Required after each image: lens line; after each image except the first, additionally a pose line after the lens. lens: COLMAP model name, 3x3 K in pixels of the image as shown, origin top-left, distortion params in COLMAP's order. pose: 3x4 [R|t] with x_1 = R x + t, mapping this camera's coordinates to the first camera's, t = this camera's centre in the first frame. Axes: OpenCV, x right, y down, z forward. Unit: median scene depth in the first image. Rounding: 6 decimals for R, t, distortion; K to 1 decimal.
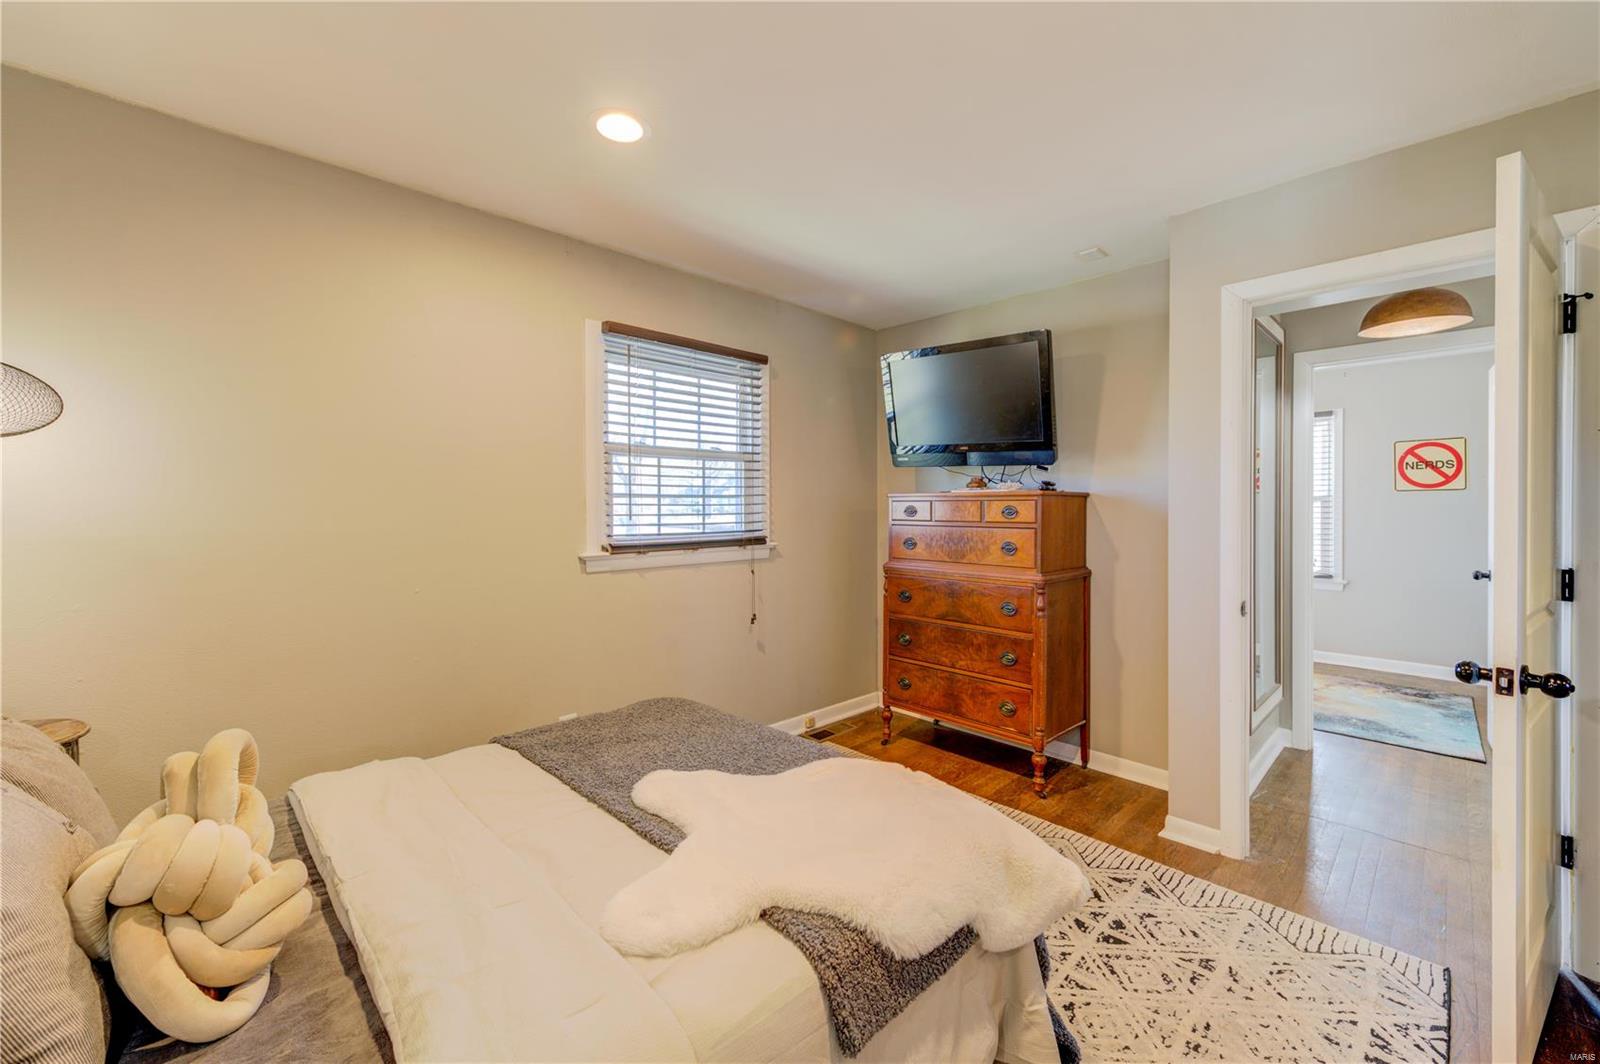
lens RADIAL K [[626.8, 0, 795.0], [0, 626.8, 516.0], [0, 0, 1]] dist [-0.001163, -0.000213]
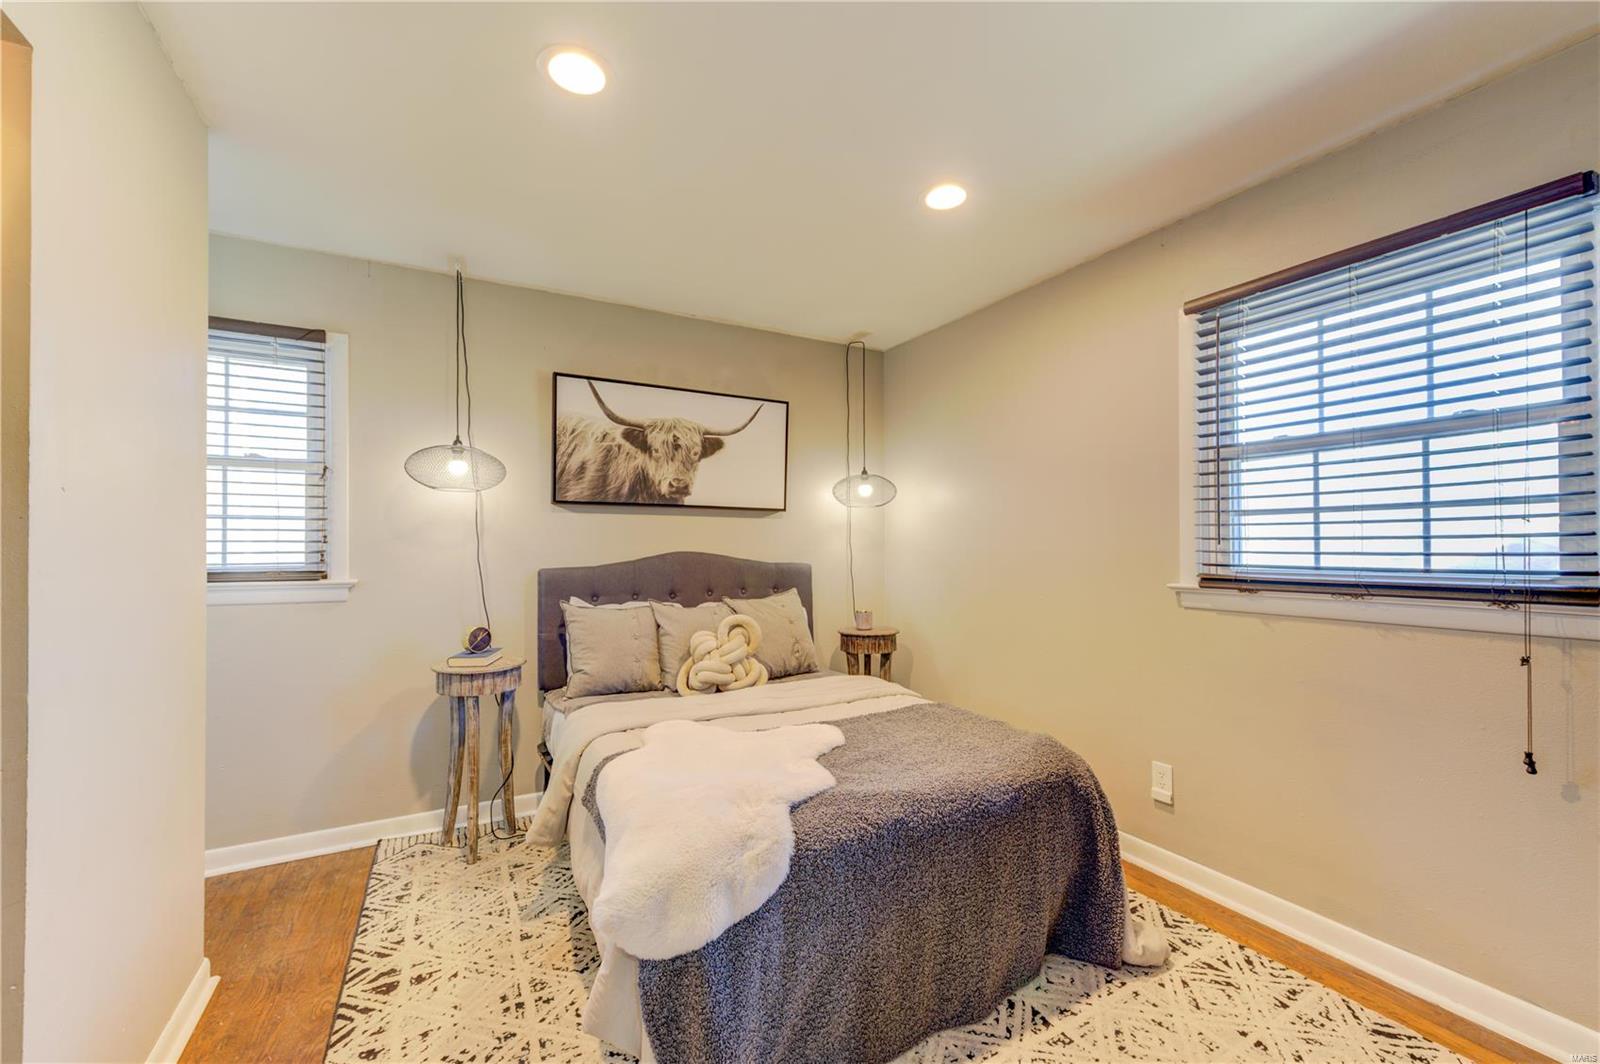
lens RADIAL K [[653.6, 0, 813.7], [0, 653.6, 538.8], [0, 0, 1]] dist [-0.001614, -0.000069]
pose [[-0.257184, 0.003780, -0.966355, 0.973321], [0.003950, 0.999988, 0.002861, -0.008729], [0.966354, -0.003081, -0.257196, 1.109432]]
